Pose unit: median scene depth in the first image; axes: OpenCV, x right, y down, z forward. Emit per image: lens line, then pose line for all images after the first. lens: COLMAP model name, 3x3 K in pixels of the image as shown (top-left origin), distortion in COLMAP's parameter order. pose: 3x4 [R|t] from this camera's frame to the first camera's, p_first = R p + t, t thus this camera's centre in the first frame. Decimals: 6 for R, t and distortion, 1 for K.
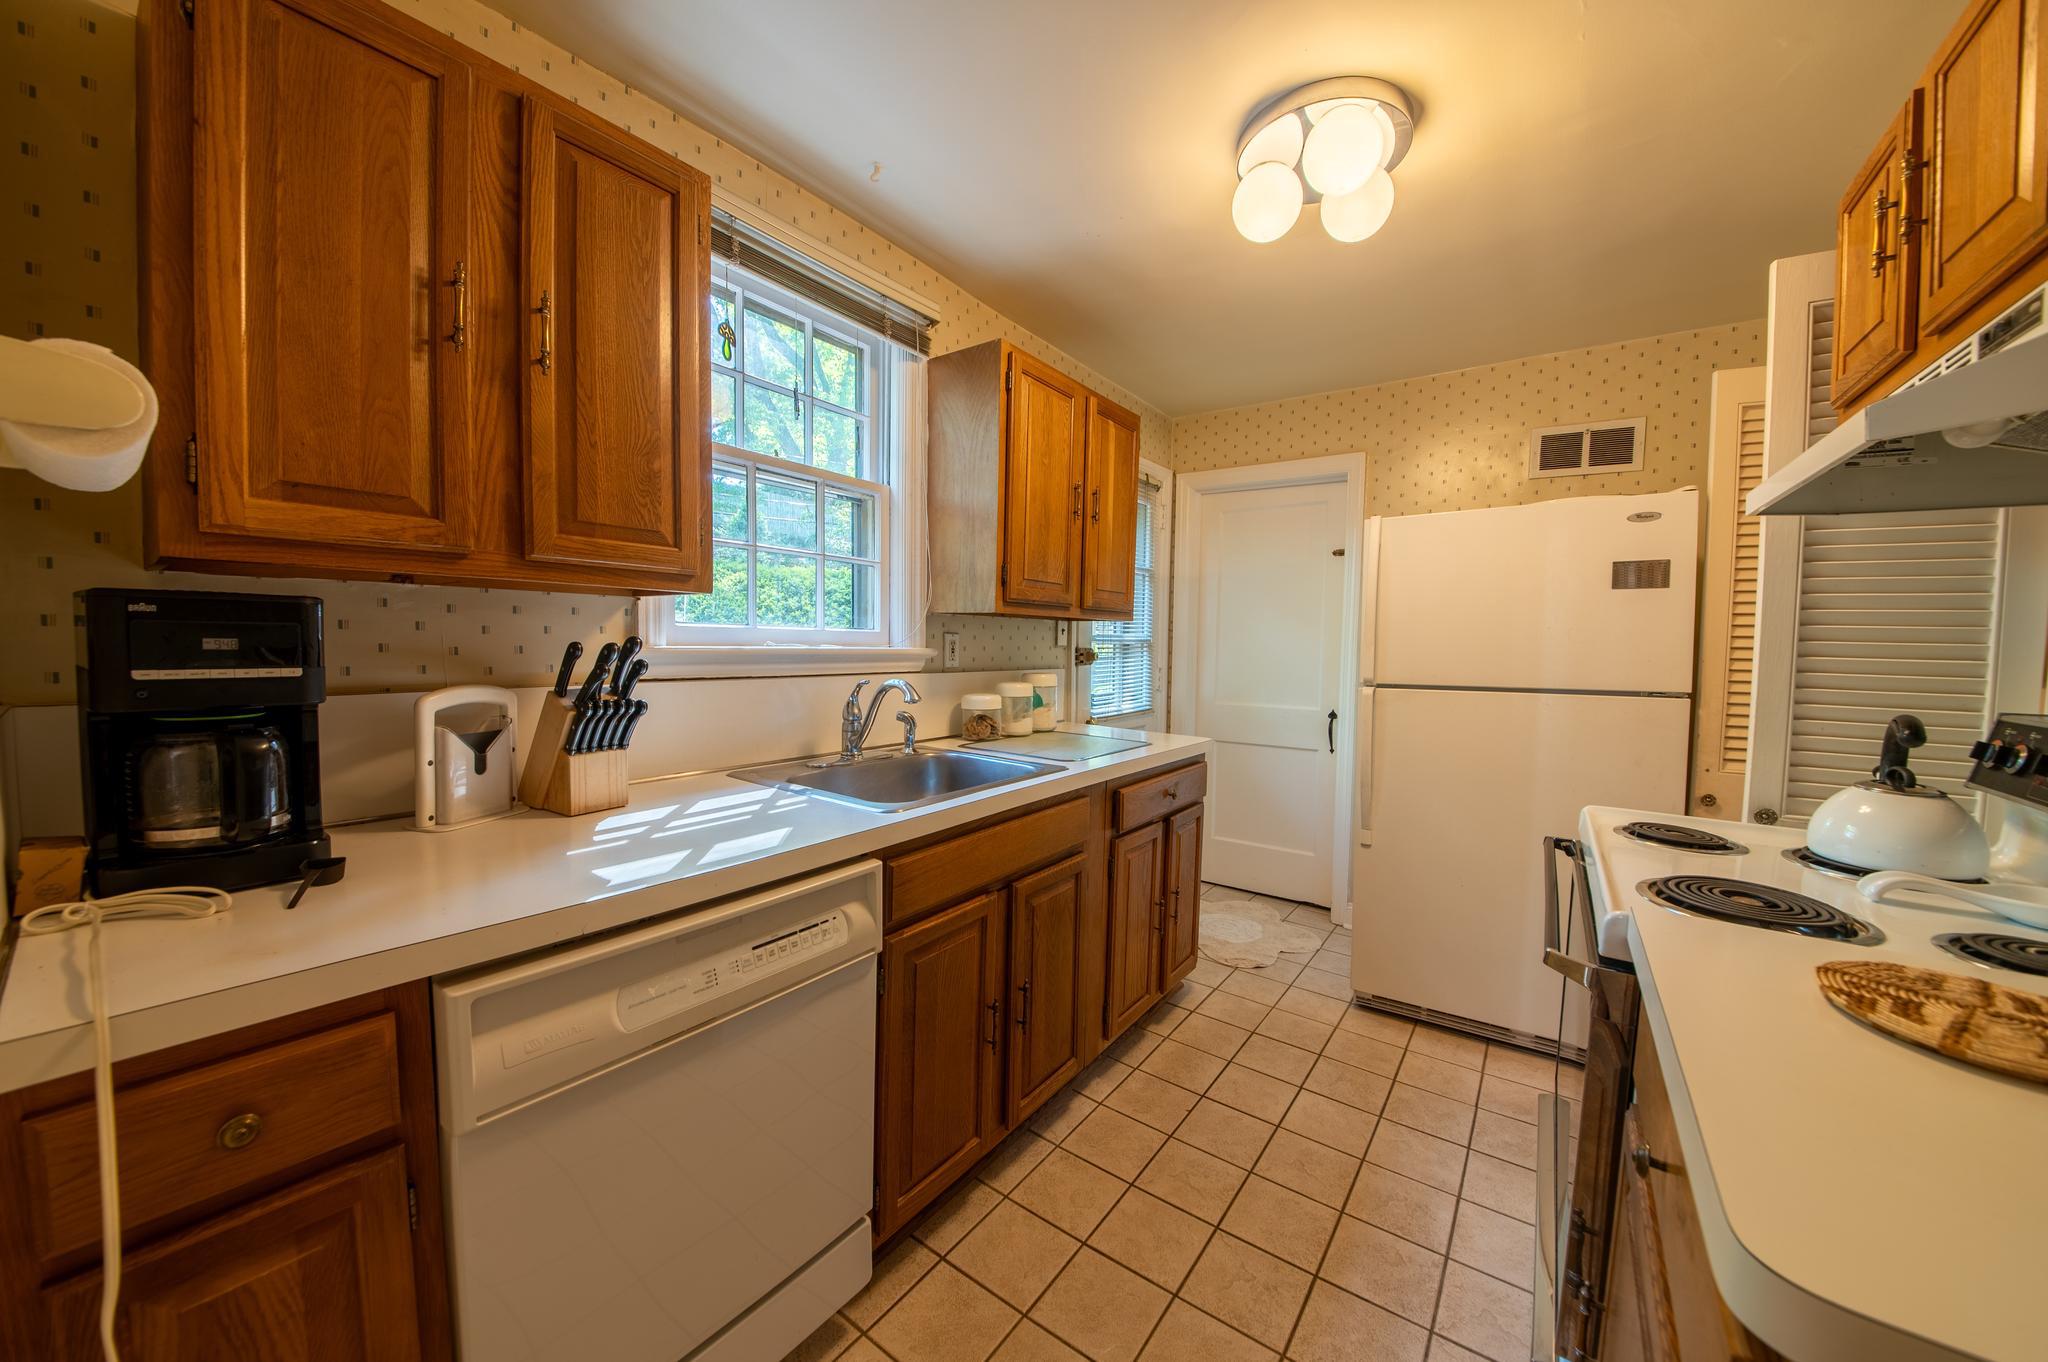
lens RADIAL K [[724.2, 0, 1020.0], [0, 724.2, 684.1], [0, 0, 1]] dist [-0.028340, -0.000364]
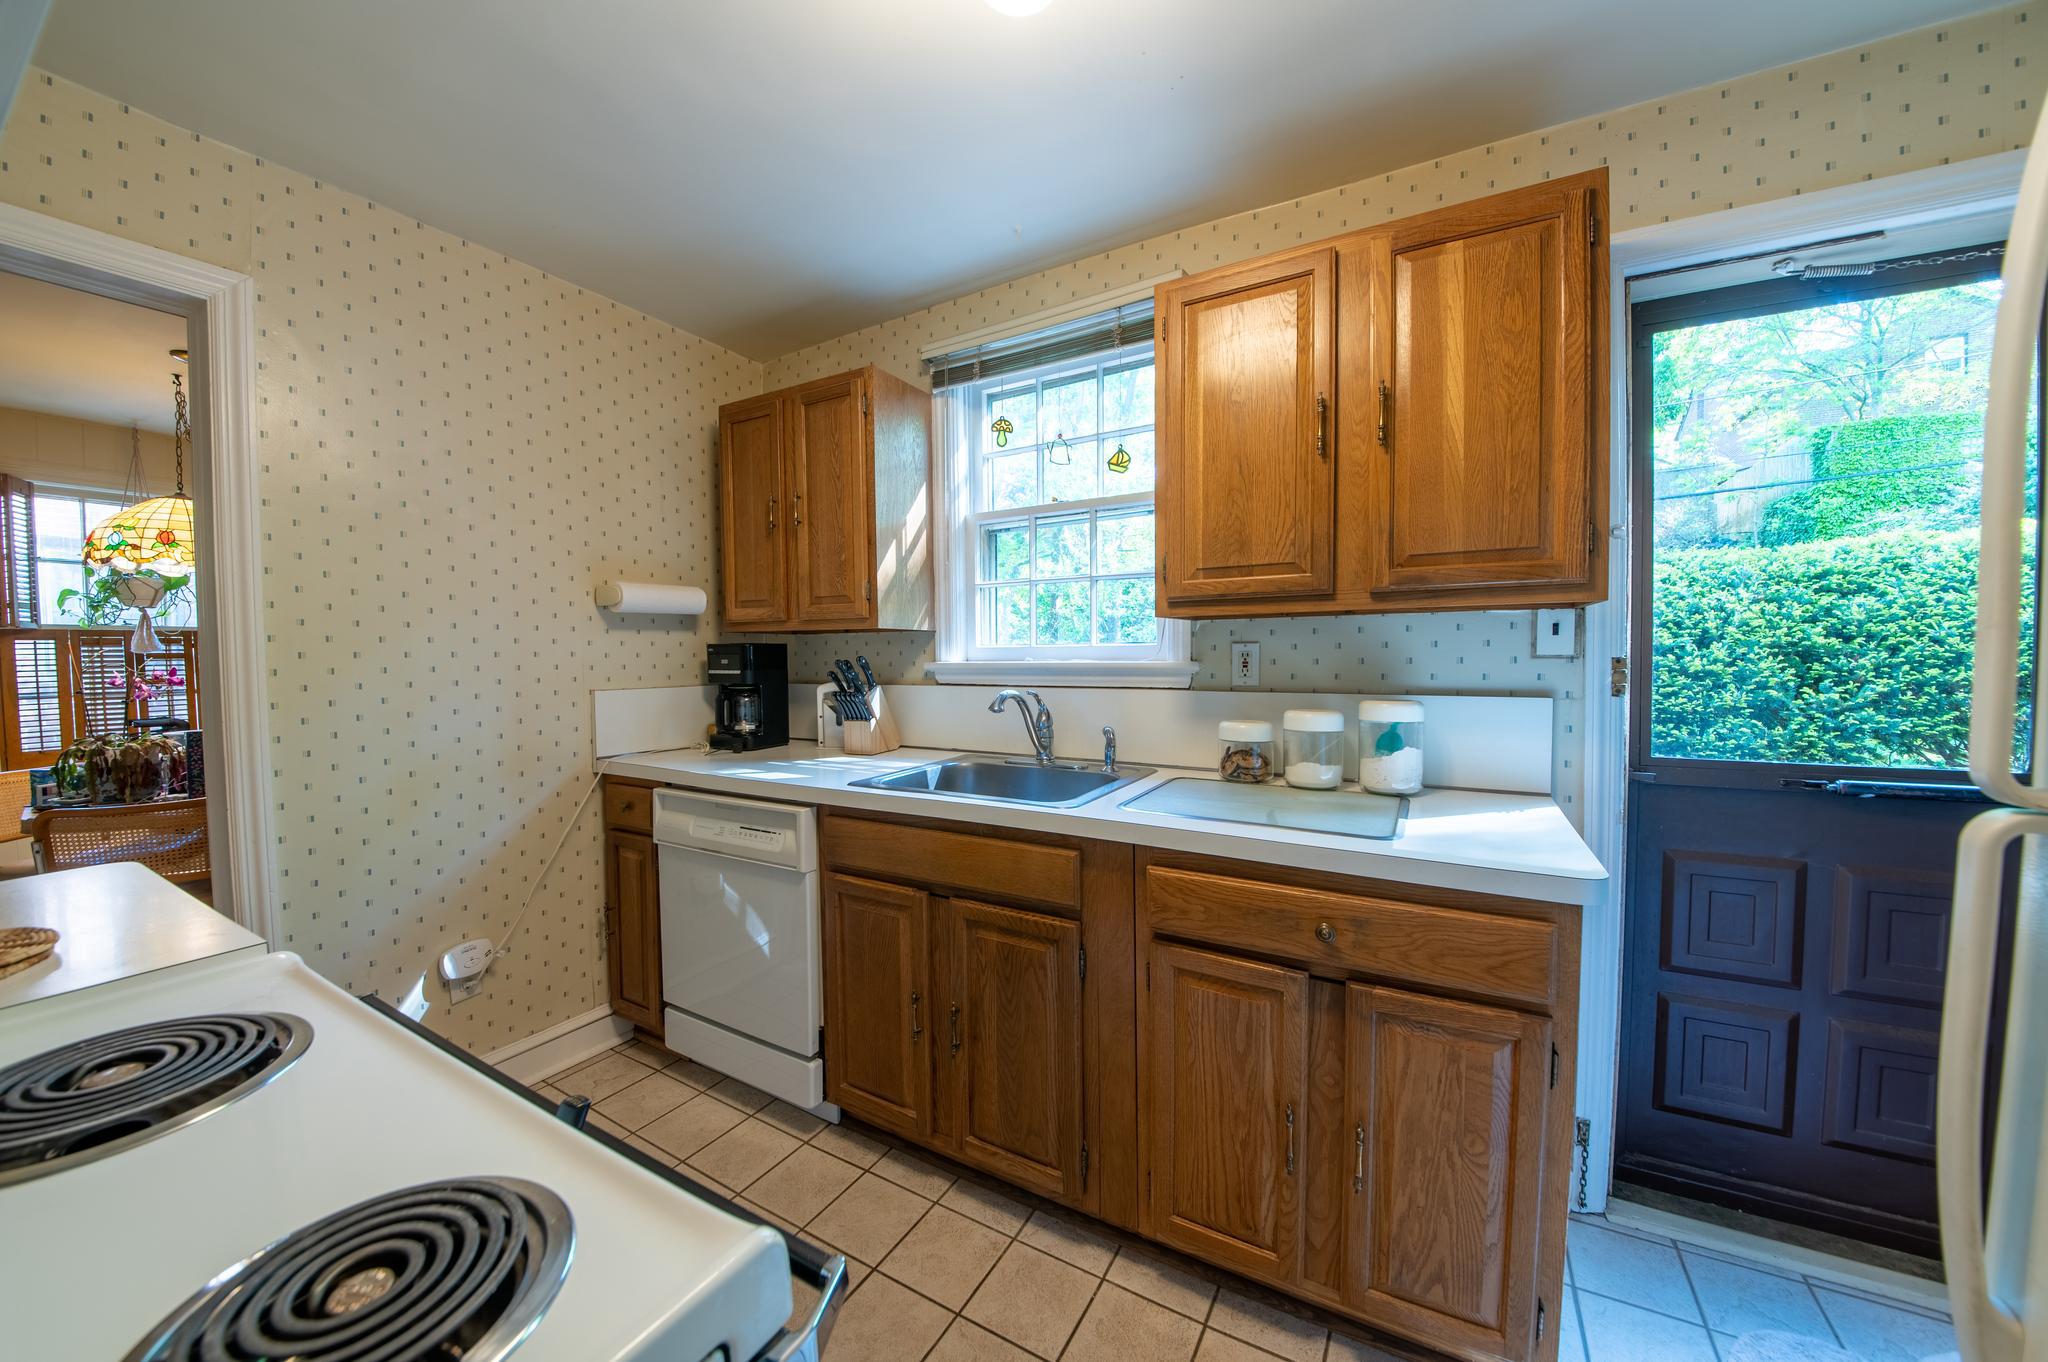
lens RADIAL K [[706.8, 0, 1028.4], [0, 706.8, 684.7], [0, 0, 1]] dist [0.000654, -0.007605]
pose [[0.118972, 0.021510, -0.992665, 0.907460], [-0.047493, 0.998744, 0.015949, -0.033926], [0.991761, 0.045247, 0.119844, 0.913122]]
